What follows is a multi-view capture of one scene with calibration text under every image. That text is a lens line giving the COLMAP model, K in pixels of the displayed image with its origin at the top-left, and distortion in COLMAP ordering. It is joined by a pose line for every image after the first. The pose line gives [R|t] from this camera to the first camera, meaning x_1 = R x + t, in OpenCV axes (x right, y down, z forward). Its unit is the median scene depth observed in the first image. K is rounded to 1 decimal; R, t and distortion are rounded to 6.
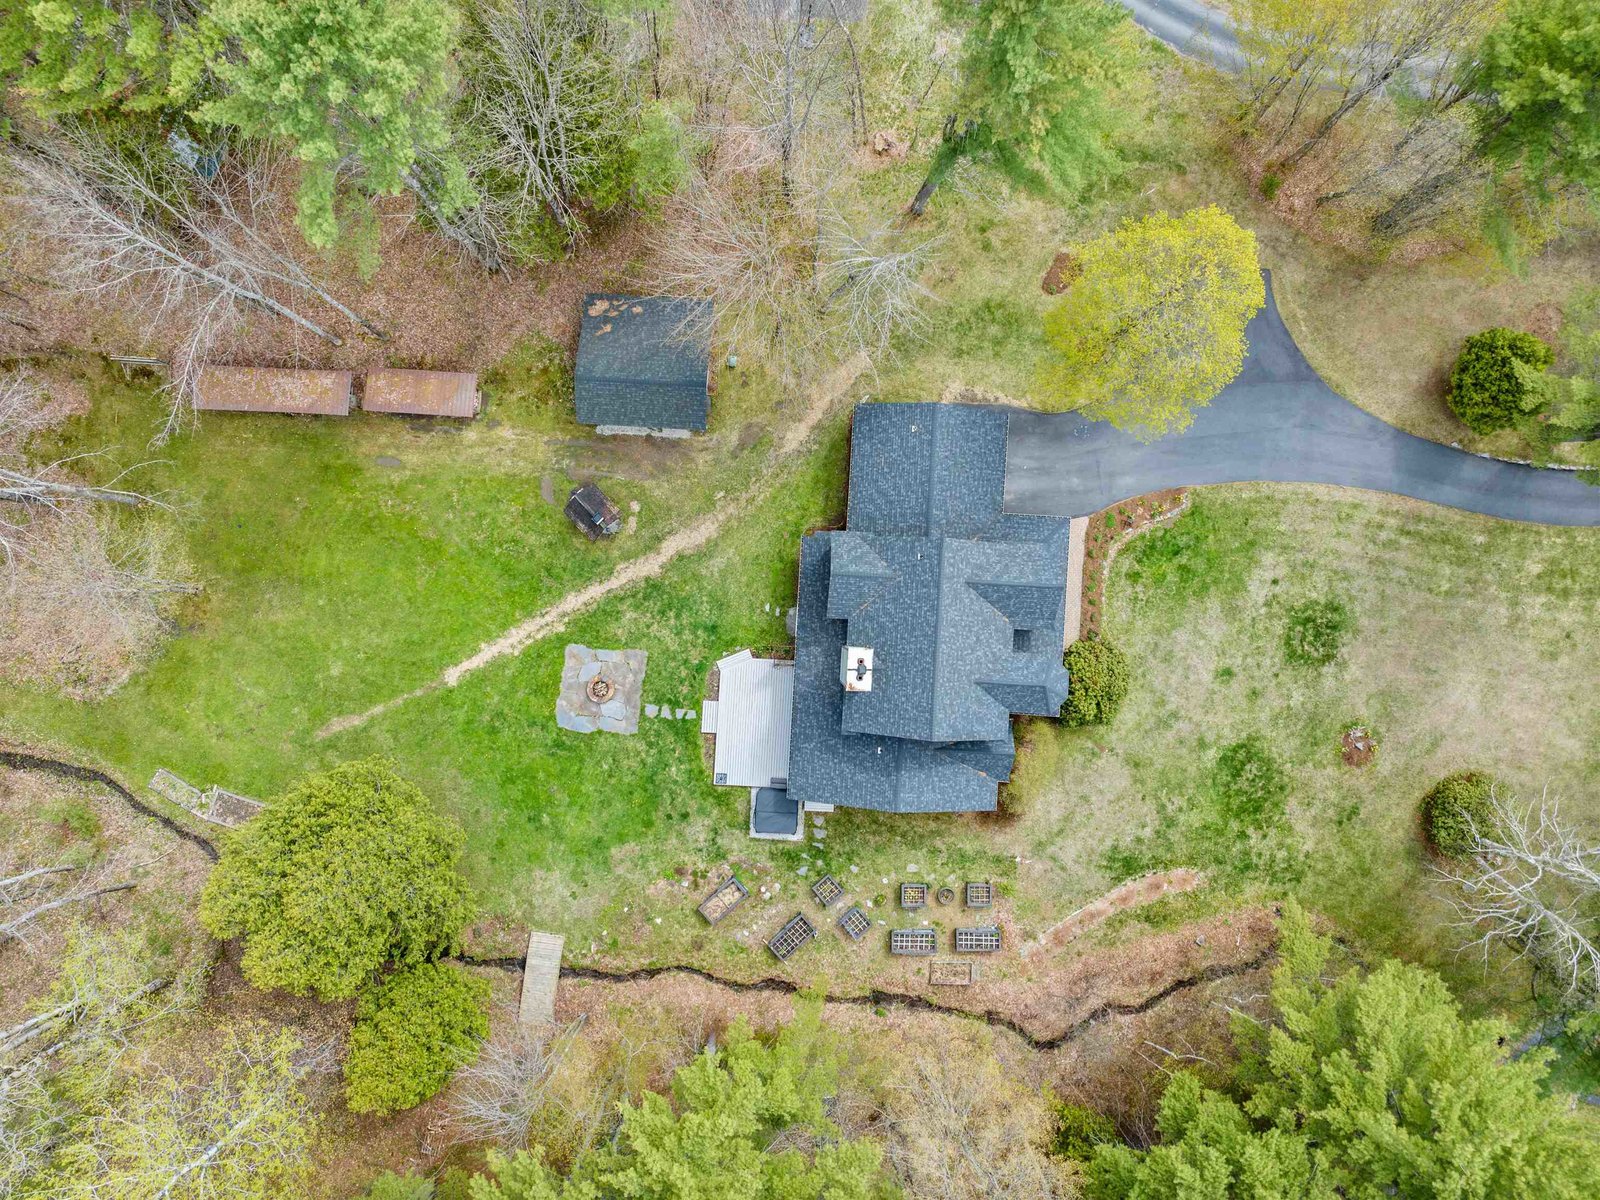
lens RADIAL K [[1121.2, 0, 799.1], [0, 1121.2, 601.7], [0, 0, 1]] dist [-0.034438, -0.001970]
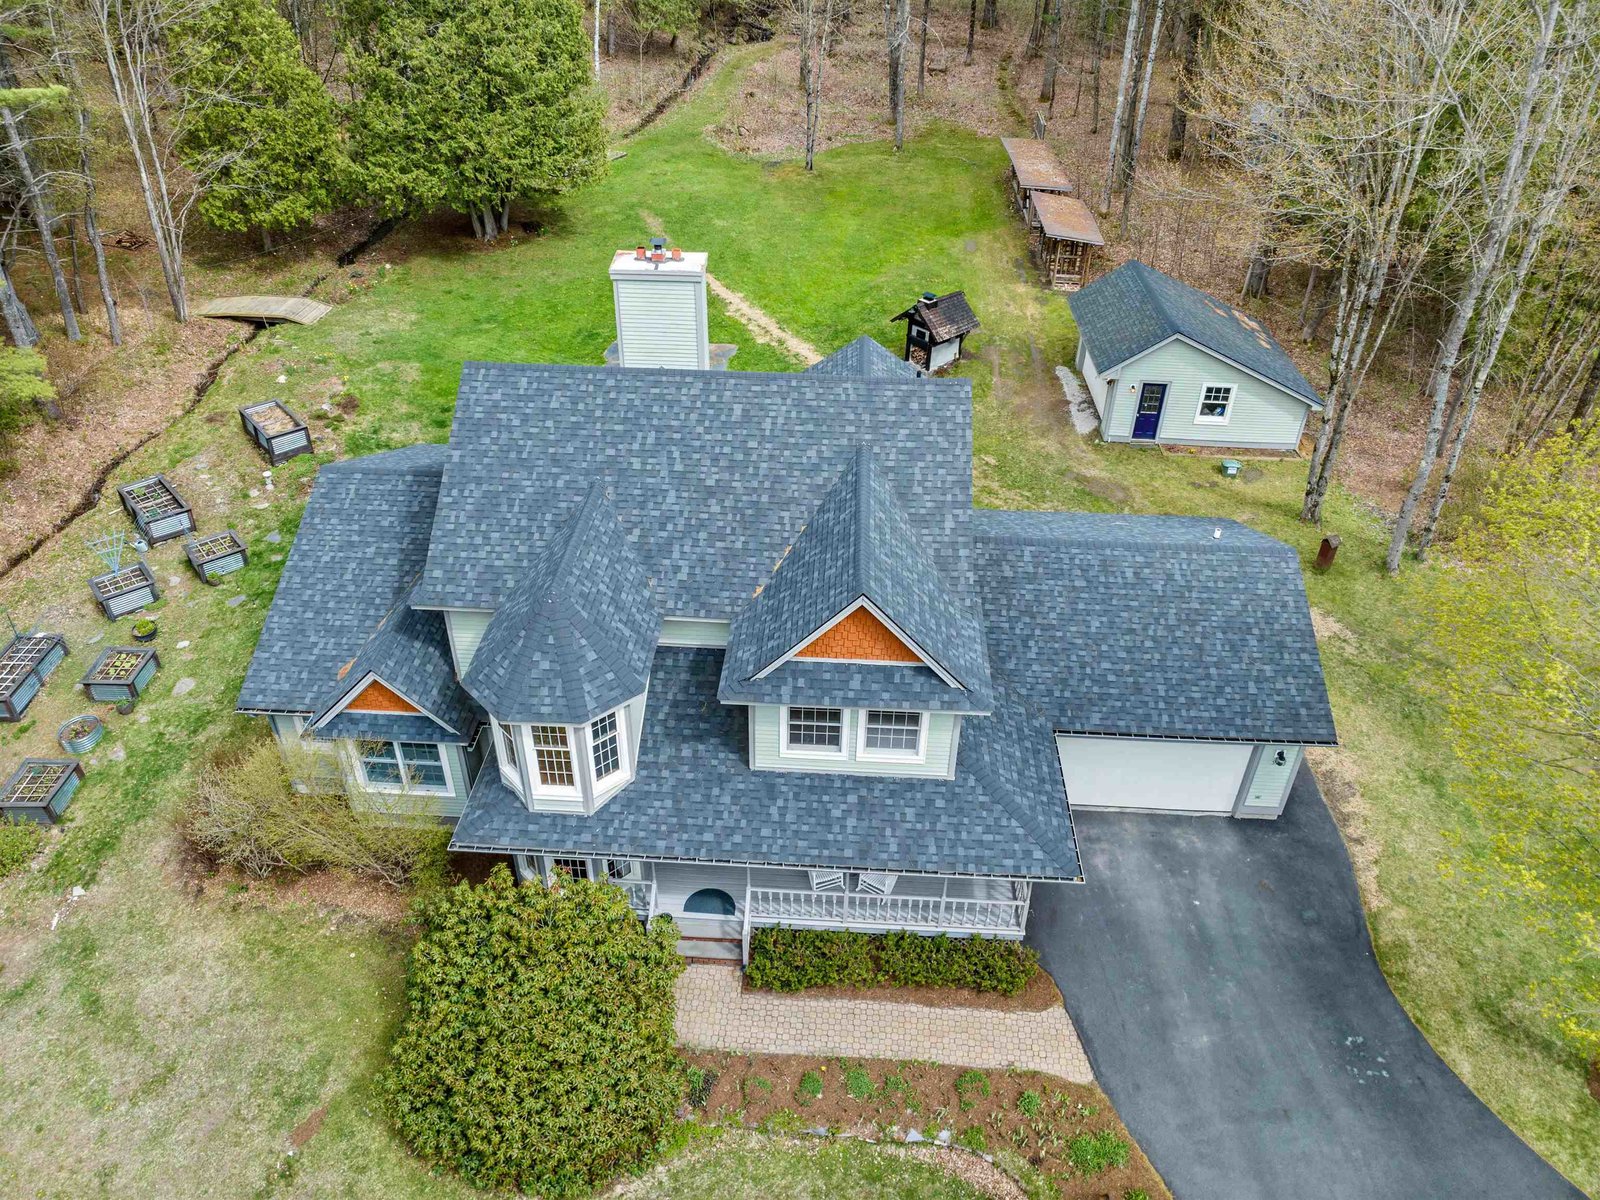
lens RADIAL K [[1121.2, 0, 790.3], [0, 1121.2, 599.2], [0, 0, 1]] dist [-0.034438, -0.001970]
pose [[-0.002093, 0.569349, -0.822094, 0.431422], [-0.999988, -0.004882, -0.000834, 0.005736], [-0.004488, 0.822082, 0.569352, 0.727823]]
